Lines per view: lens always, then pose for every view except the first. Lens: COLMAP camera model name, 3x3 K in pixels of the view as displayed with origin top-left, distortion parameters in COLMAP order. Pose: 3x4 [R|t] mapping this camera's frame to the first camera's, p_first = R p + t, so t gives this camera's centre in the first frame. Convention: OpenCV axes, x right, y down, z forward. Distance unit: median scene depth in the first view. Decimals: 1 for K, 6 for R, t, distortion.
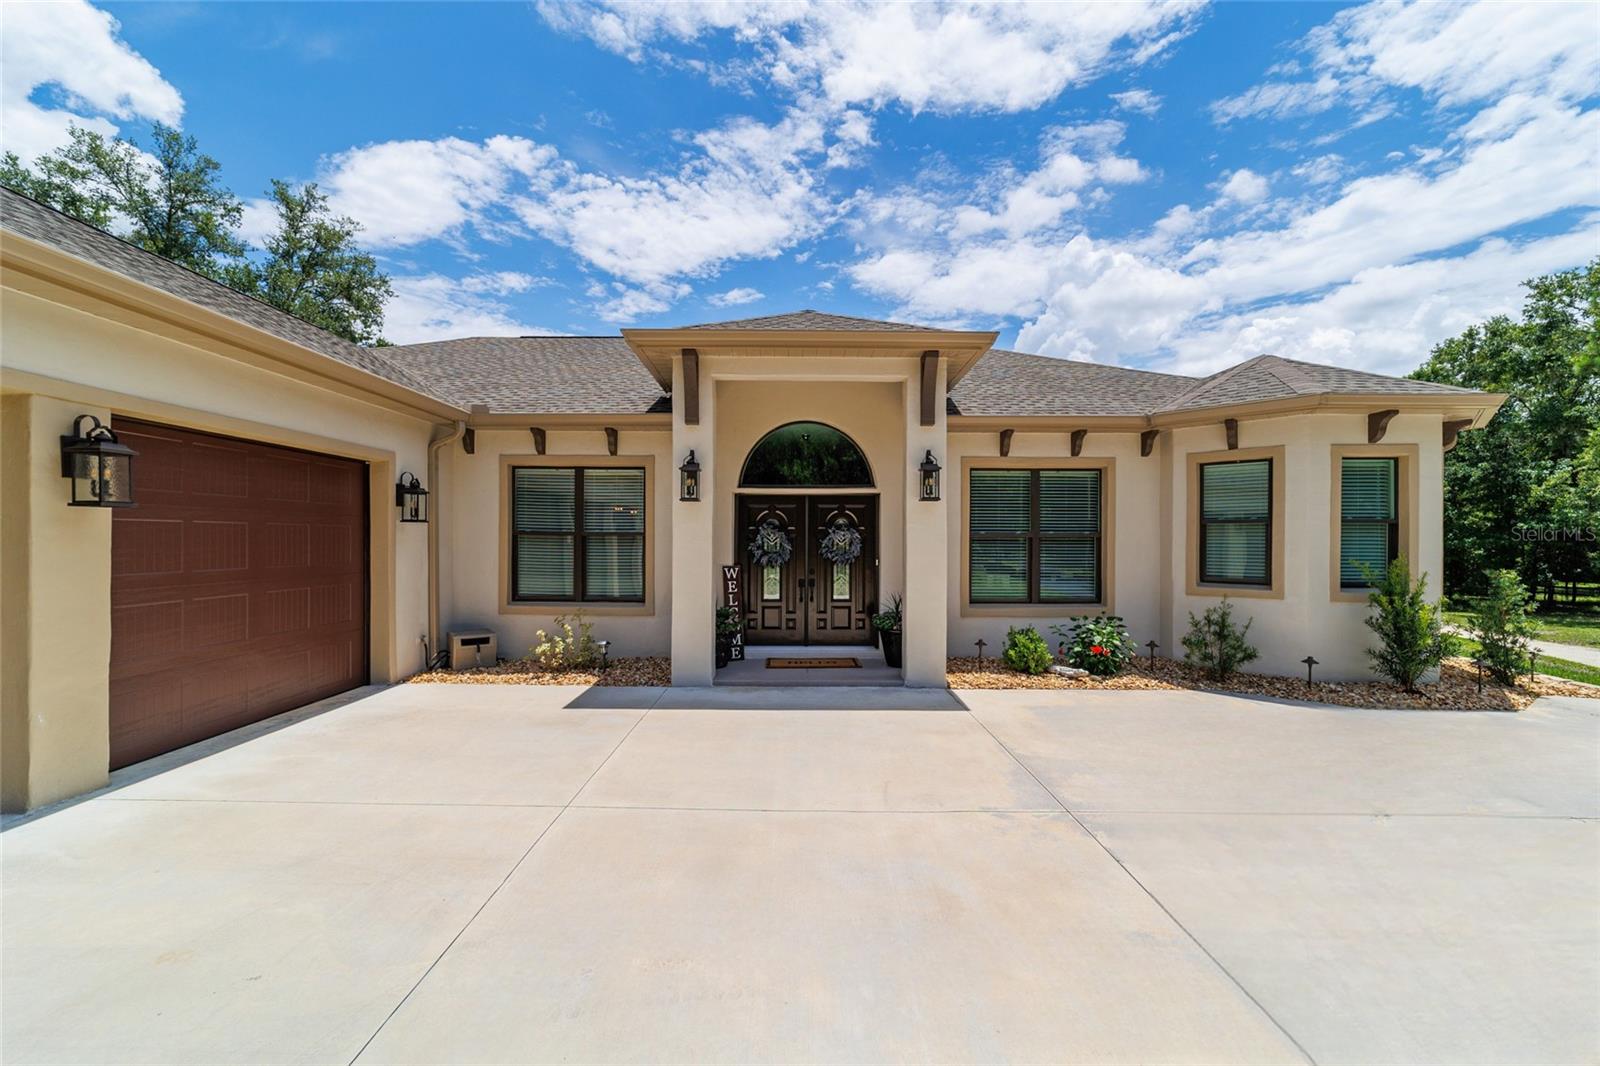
lens RADIAL K [[629.7, 0, 791.5], [0, 629.7, 537.6], [0, 0, 1]] dist [-0.008983, 0.006739]
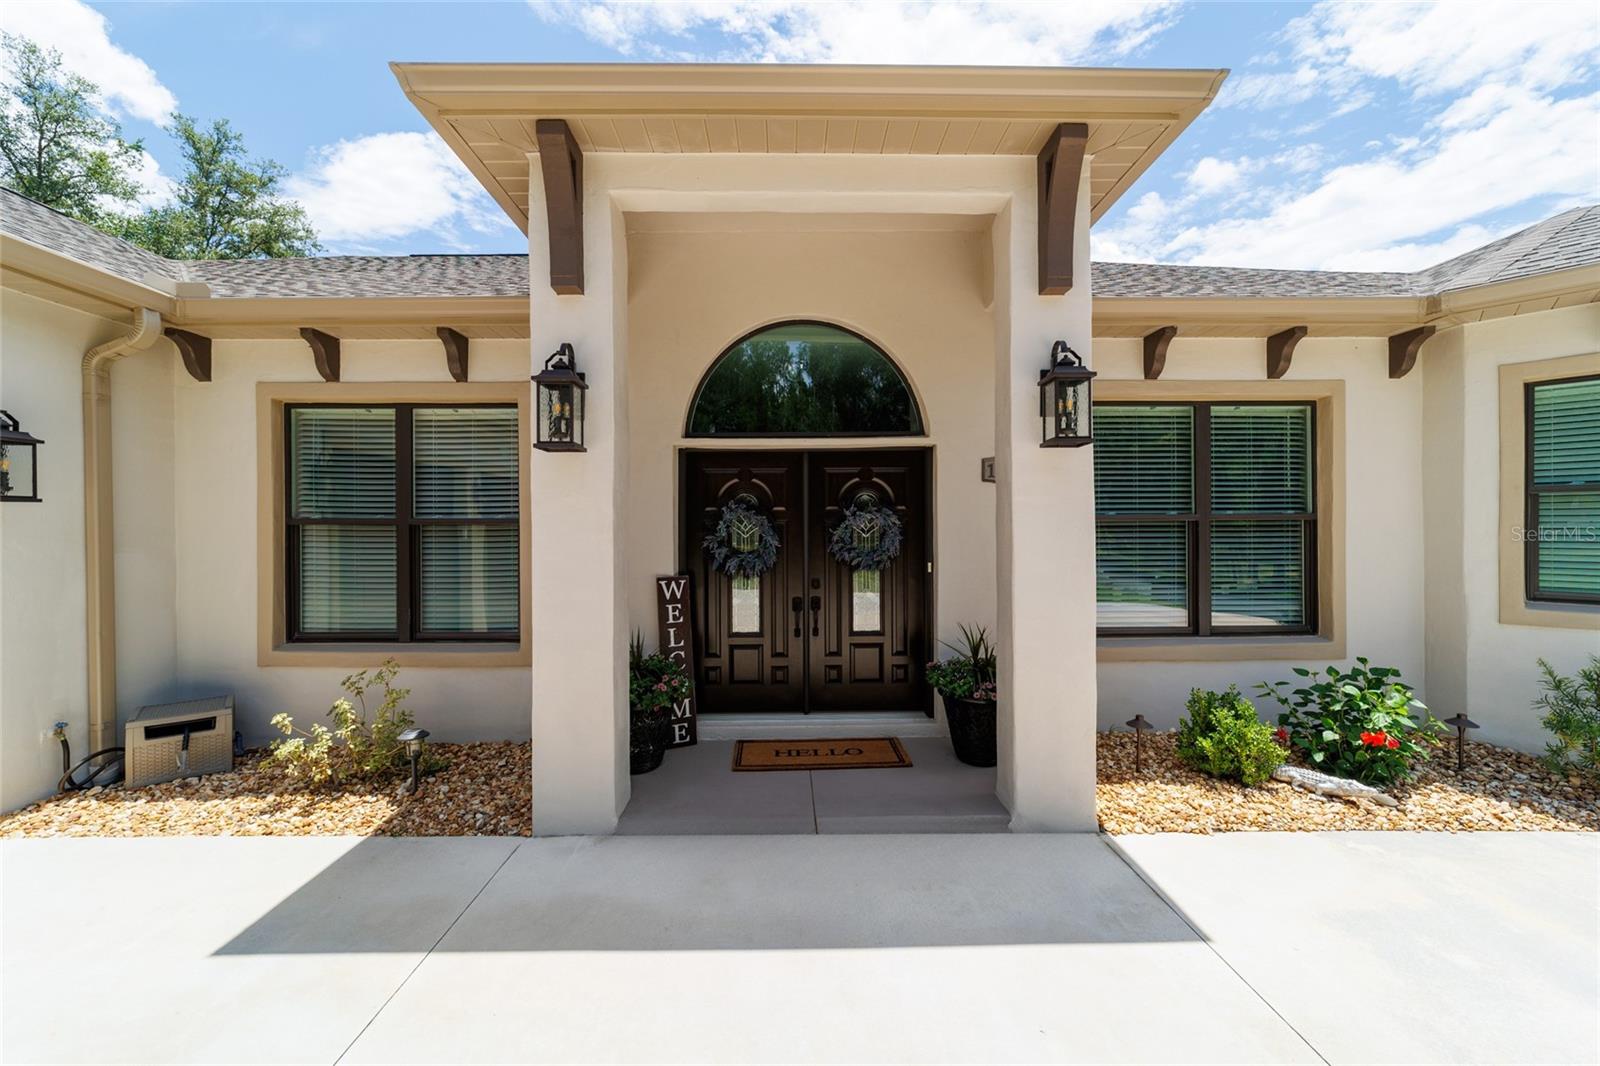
lens RADIAL K [[621.5, 0, 791.0], [0, 621.5, 526.6], [0, 0, 1]] dist [-0.003074, 0.003728]
pose [[0.999900, -0.009250, 0.010652, 0.004677], [0.009220, 0.999953, 0.002899, -0.000426], [-0.010678, -0.002801, 0.999939, 0.444523]]
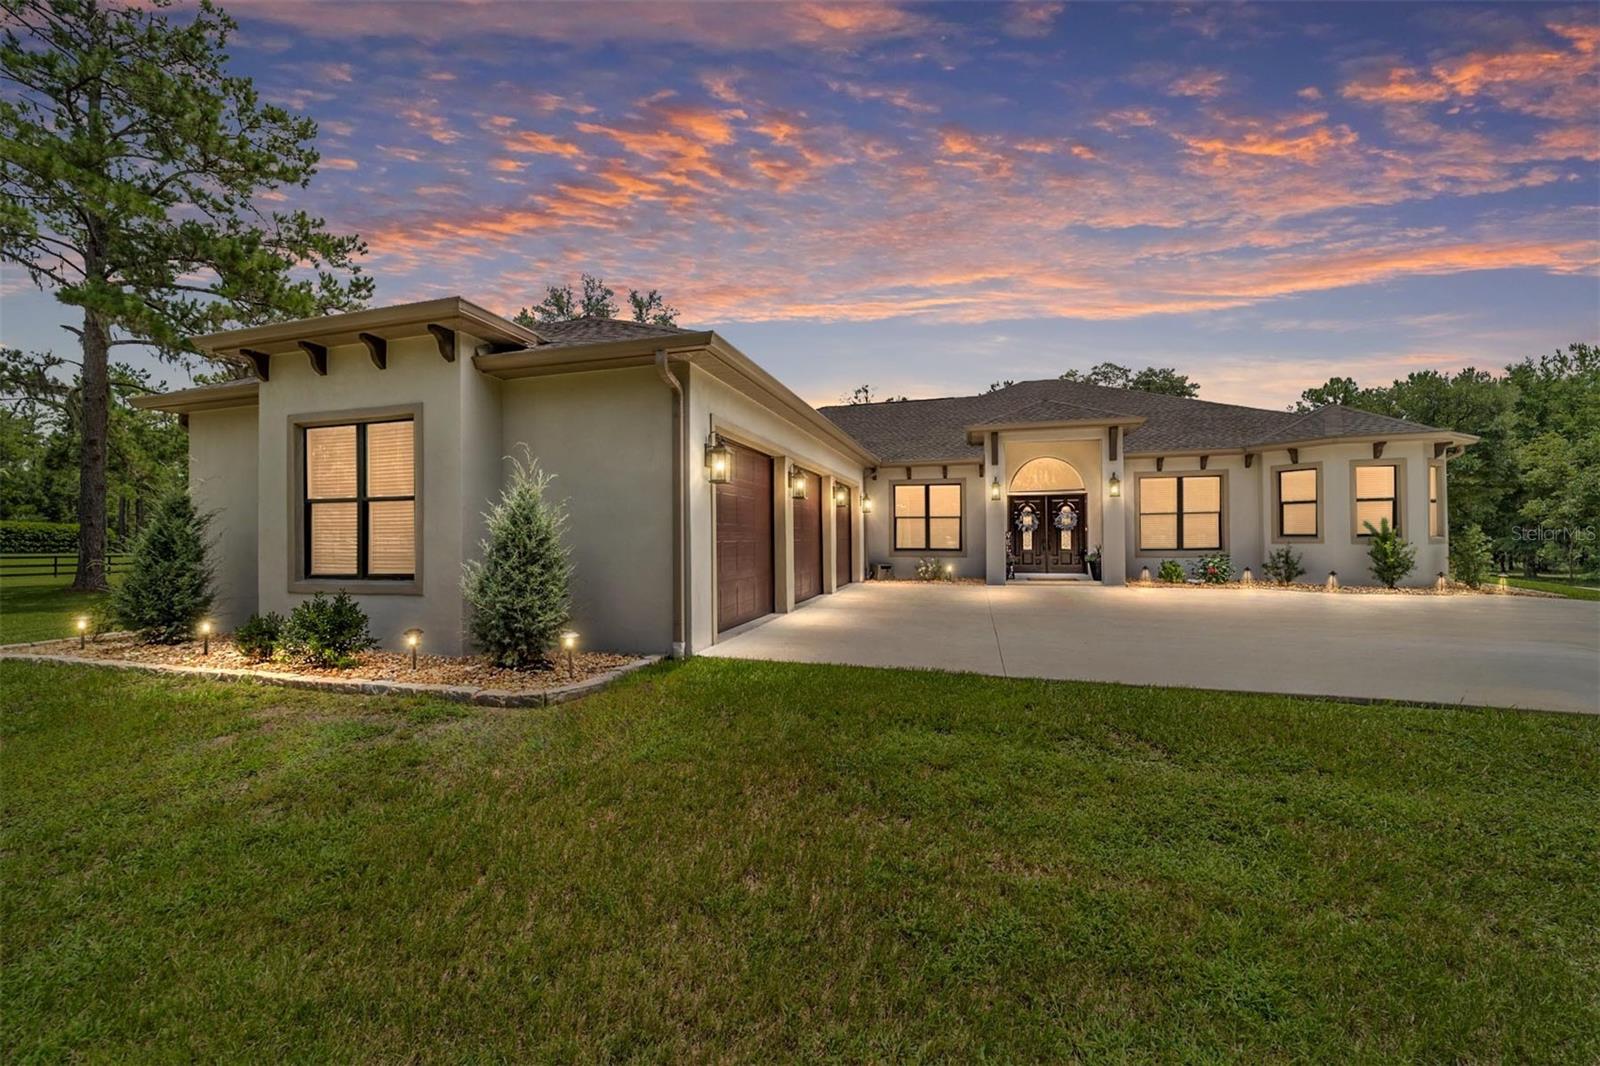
lens RADIAL K [[621.5, 0, 791.0], [0, 621.5, 526.6], [0, 0, 1]] dist [-0.003074, 0.003728]
pose [[0.958897, -0.016342, -0.283284, -0.193701], [0.013137, 0.999826, -0.013209, 0.045585], [0.283451, 0.008945, 0.958945, -1.088573]]
